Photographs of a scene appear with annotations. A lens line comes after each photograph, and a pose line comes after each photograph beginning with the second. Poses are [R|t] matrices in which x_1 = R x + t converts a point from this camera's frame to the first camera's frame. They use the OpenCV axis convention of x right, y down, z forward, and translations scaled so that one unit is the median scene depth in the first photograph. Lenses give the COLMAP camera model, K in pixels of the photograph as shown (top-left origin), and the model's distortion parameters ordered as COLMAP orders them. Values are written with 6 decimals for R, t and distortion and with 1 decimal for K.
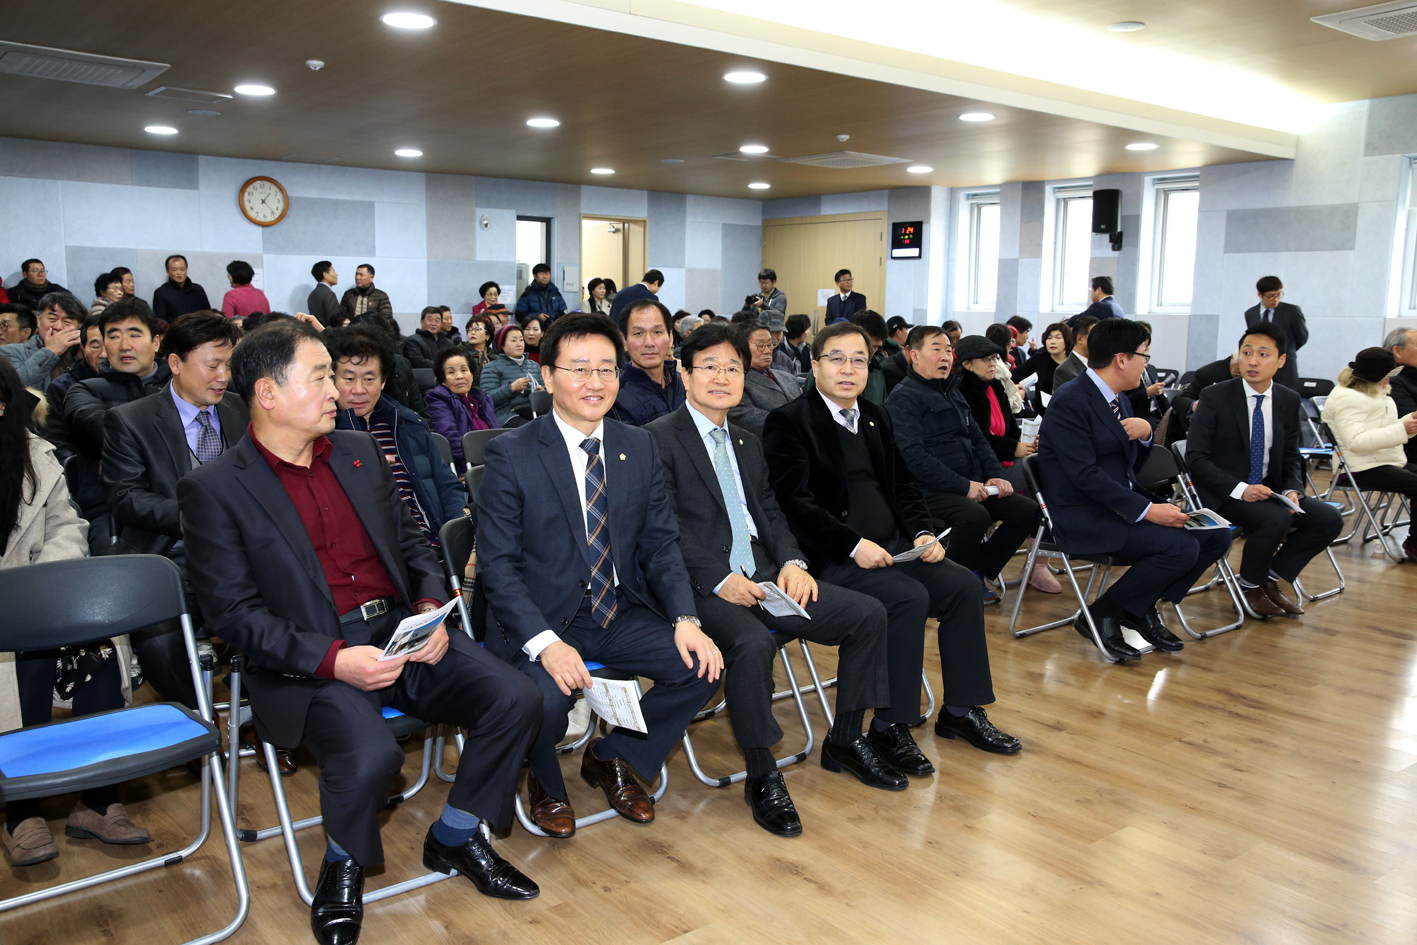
lens RADIAL K [[1142.6, 0, 711.7], [0, 1142.6, 452.5], [0, 0, 1]] dist [-0.000924, 0.001695]
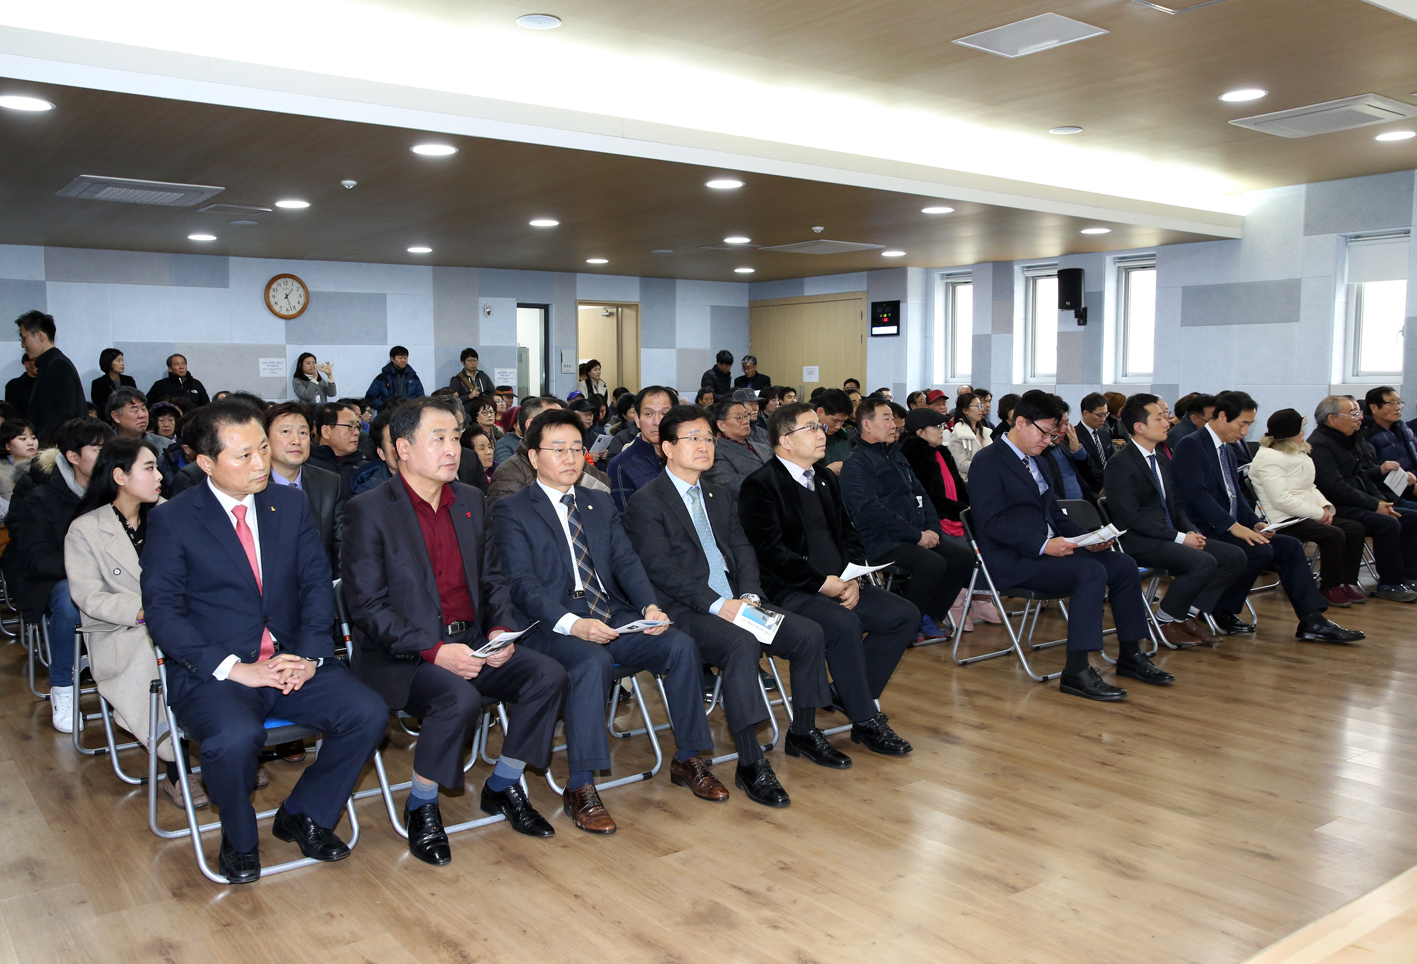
lens RADIAL K [[1179.8, 0, 708.5], [0, 1179.8, 482.0], [0, 0, 1]] dist [0.001217, 0.000127]
pose [[0.999850, -0.017330, 0.000121, 0.006316], [0.017320, 0.998973, -0.041868, 0.010674], [0.000605, 0.041864, 0.999123, -0.114431]]
